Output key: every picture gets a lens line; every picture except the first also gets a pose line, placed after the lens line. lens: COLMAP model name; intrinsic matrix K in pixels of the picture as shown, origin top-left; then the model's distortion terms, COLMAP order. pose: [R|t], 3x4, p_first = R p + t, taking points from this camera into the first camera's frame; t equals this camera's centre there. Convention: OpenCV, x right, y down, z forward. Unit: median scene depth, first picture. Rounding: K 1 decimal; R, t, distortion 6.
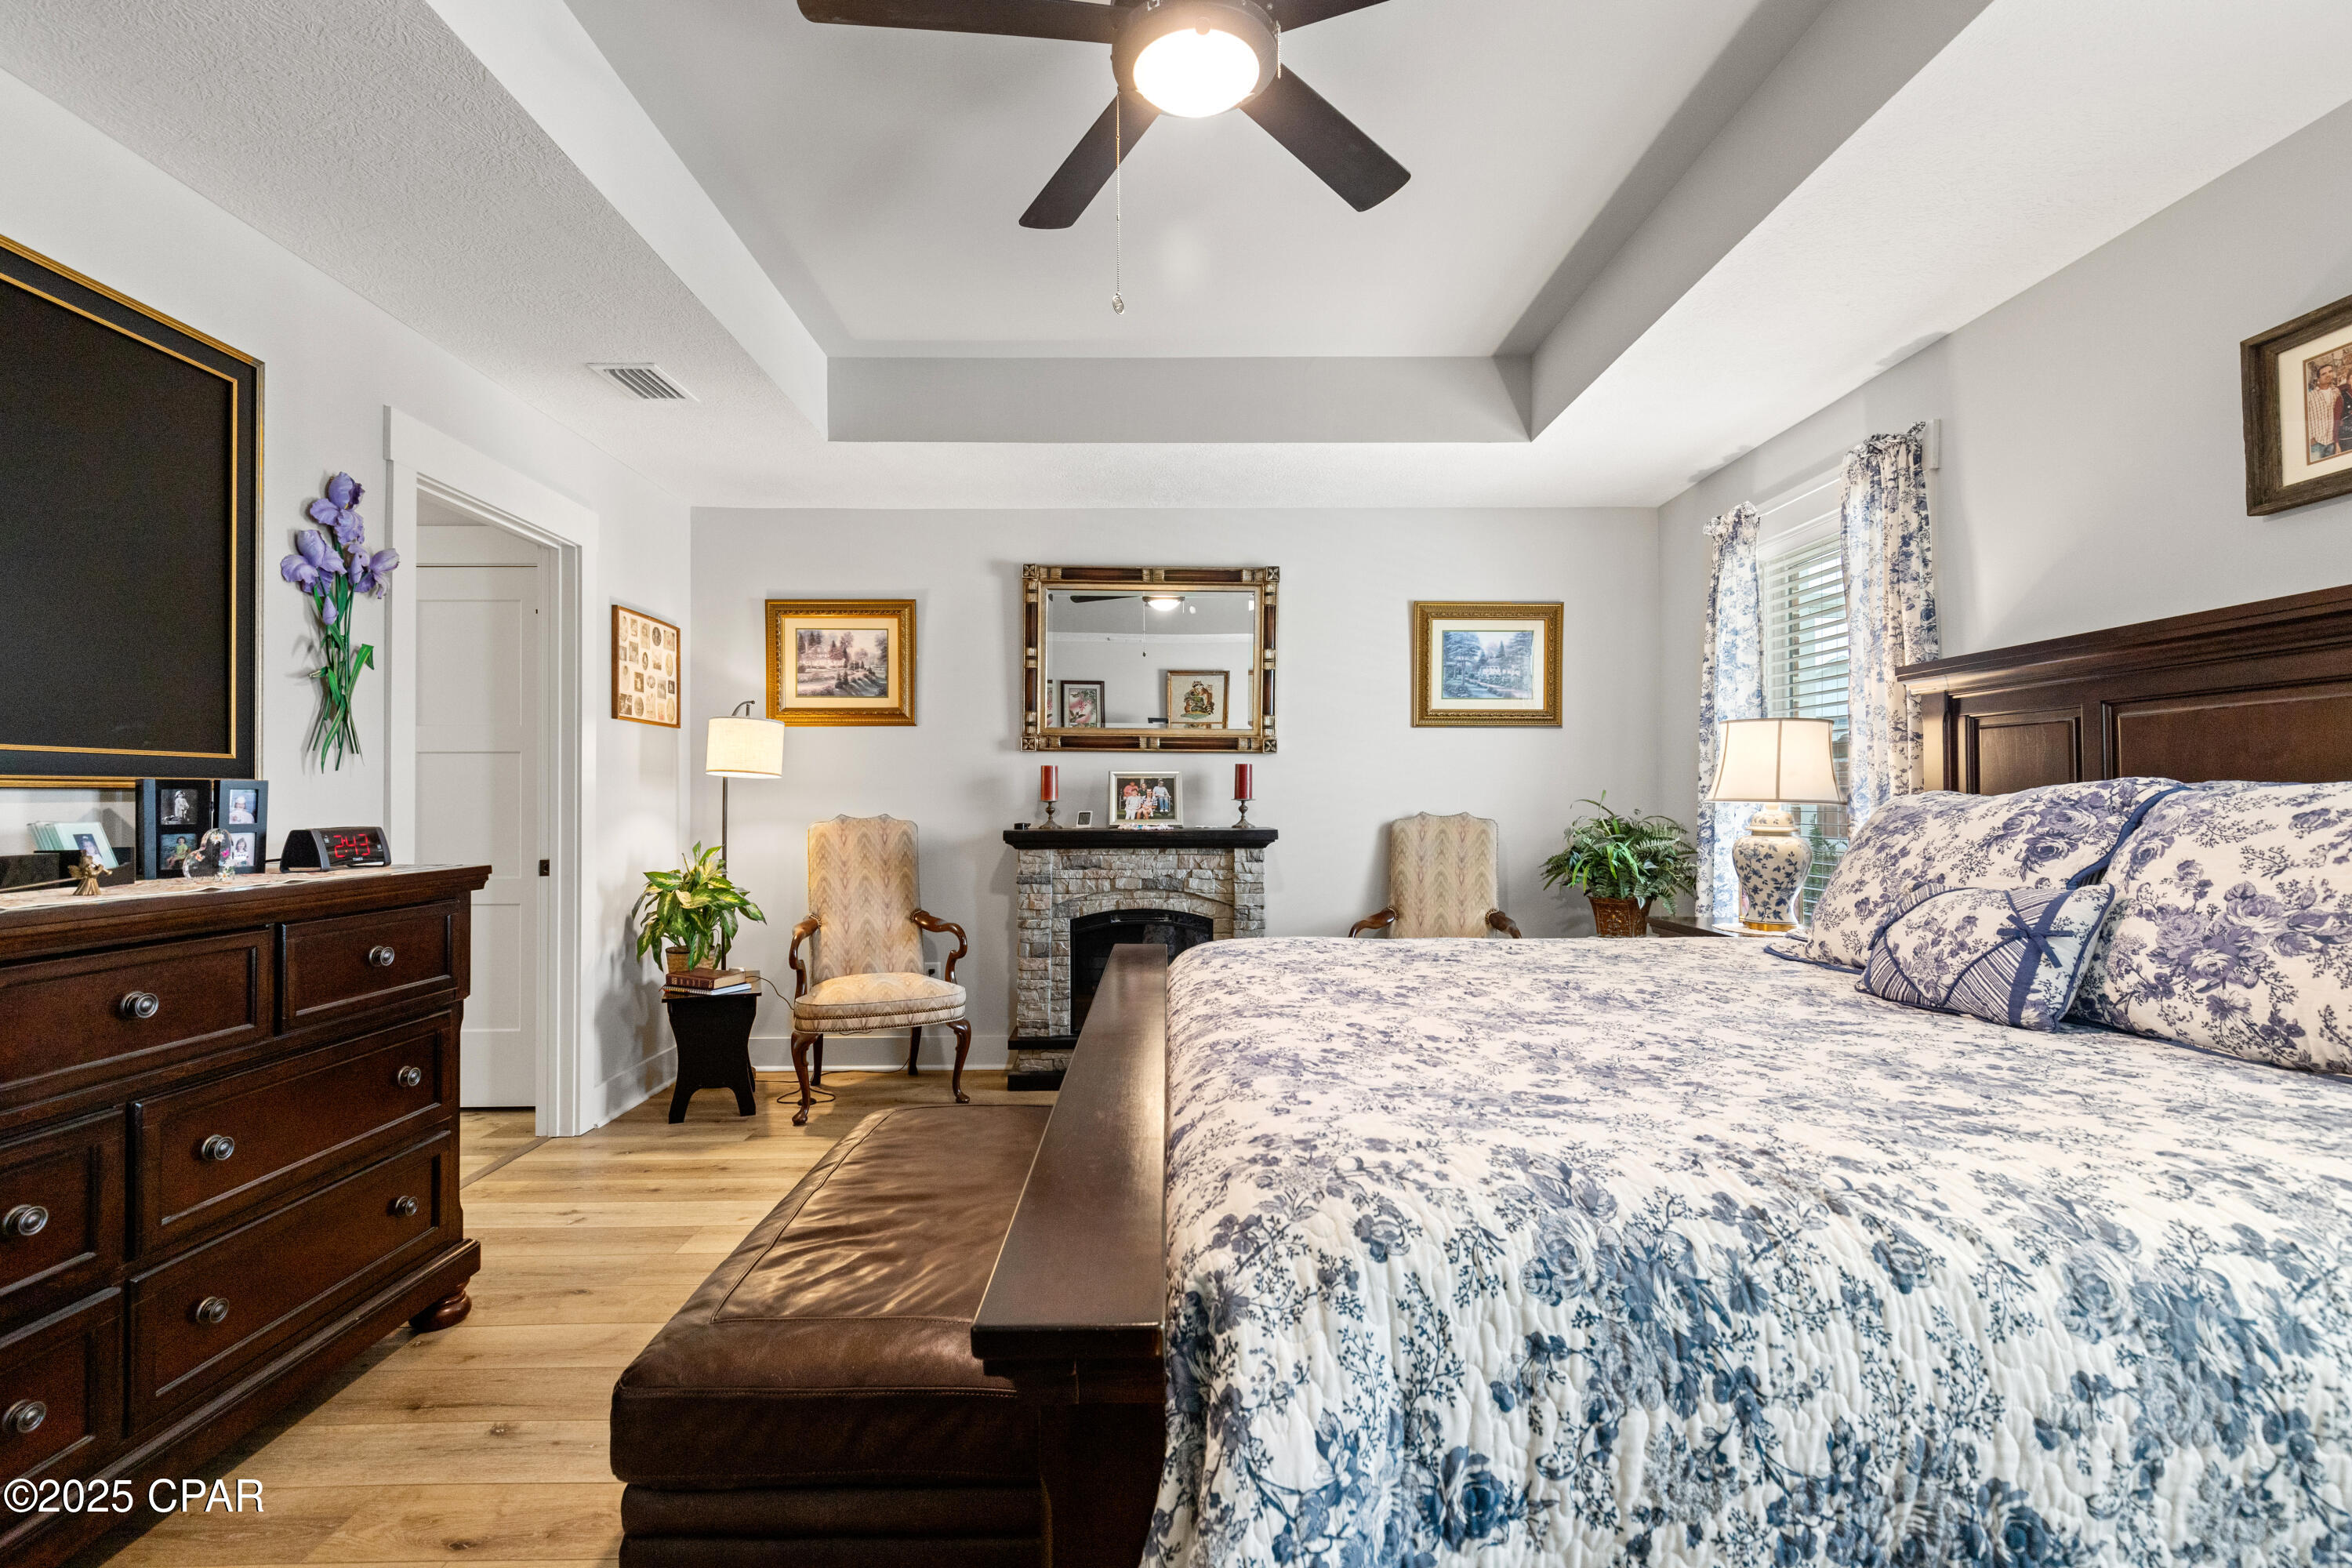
lens RADIAL K [[1061.4, 0, 1171.7], [0, 1061.4, 791.5], [0, 0, 1]] dist [0.007130, -0.000270]
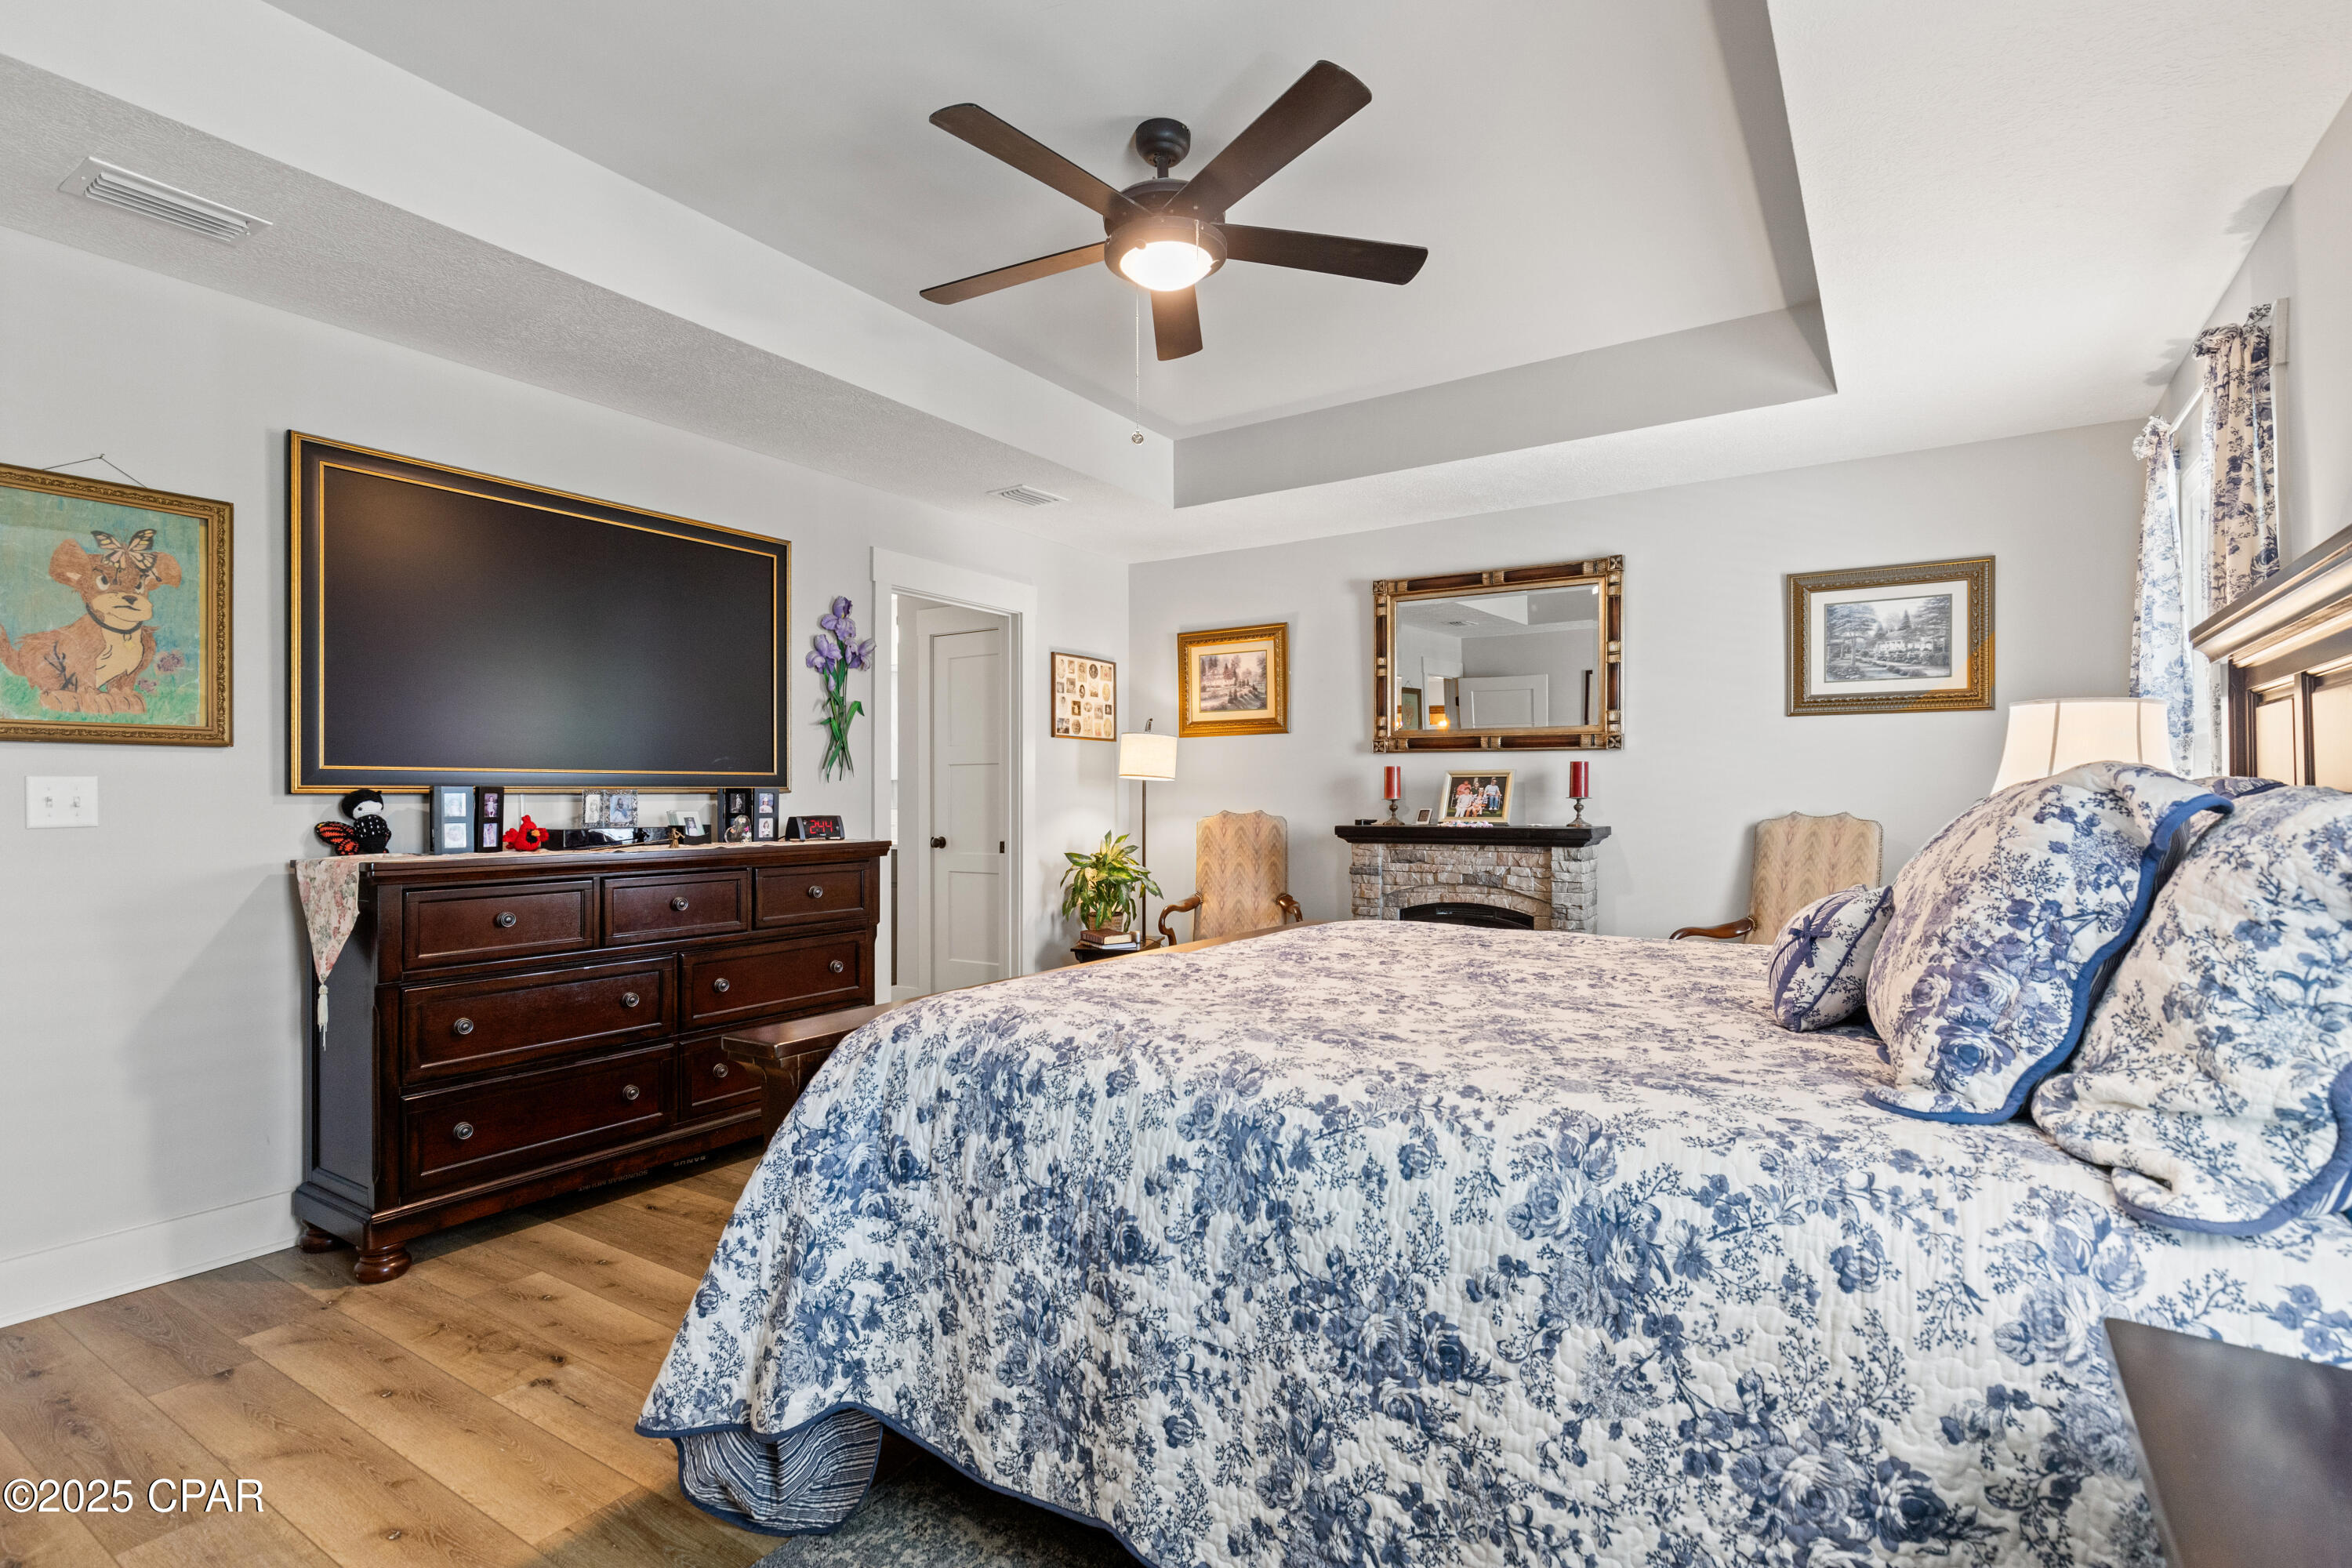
lens RADIAL K [[1134.1, 0, 1173.7], [0, 1134.1, 788.9], [0, 0, 1]] dist [0.003049, 0.000983]
pose [[0.828955, -0.005178, -0.559291, 0.402560], [0.005727, 0.999983, -0.000769, -0.002072], [0.559286, -0.002565, 0.828971, -0.093708]]
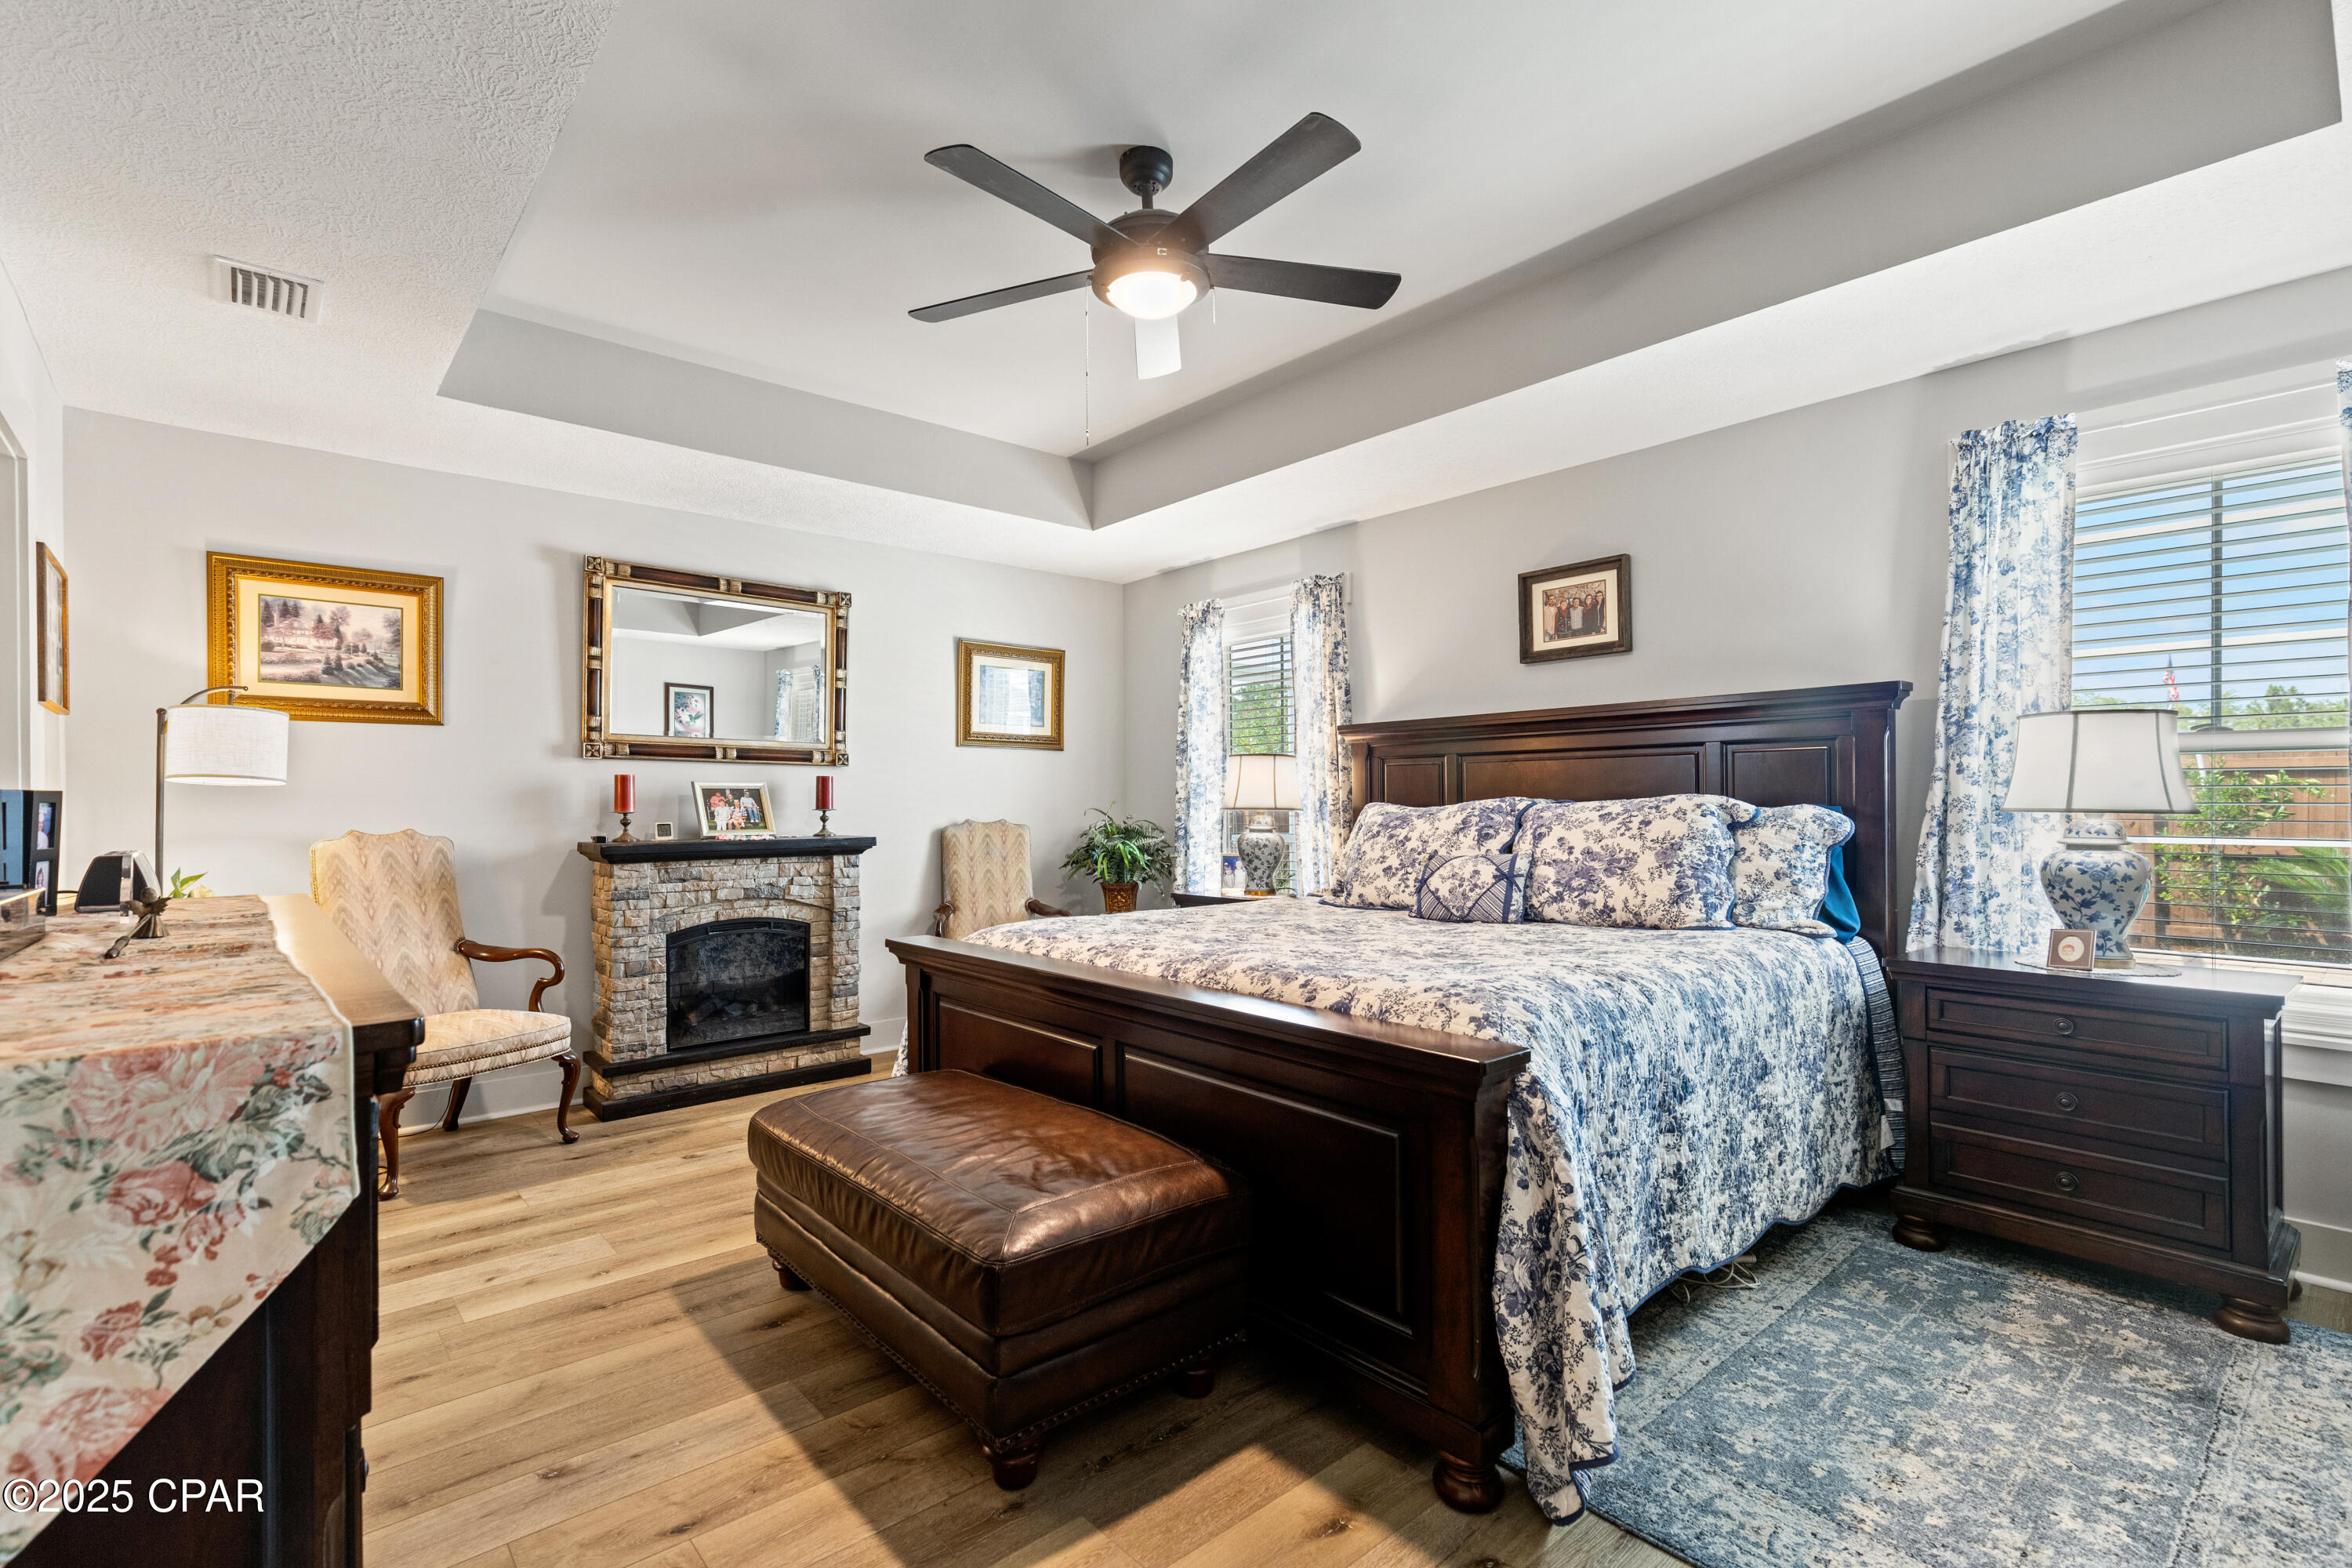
lens RADIAL K [[1061.4, 0, 1174.2], [0, 1061.4, 801.4], [0, 0, 1]] dist [0.007130, -0.000270]
pose [[0.761978, -0.000467, 0.647603, -0.414596], [-0.001418, 0.999996, 0.002389, -0.004143], [-0.647601, -0.002739, 0.761974, -0.043468]]
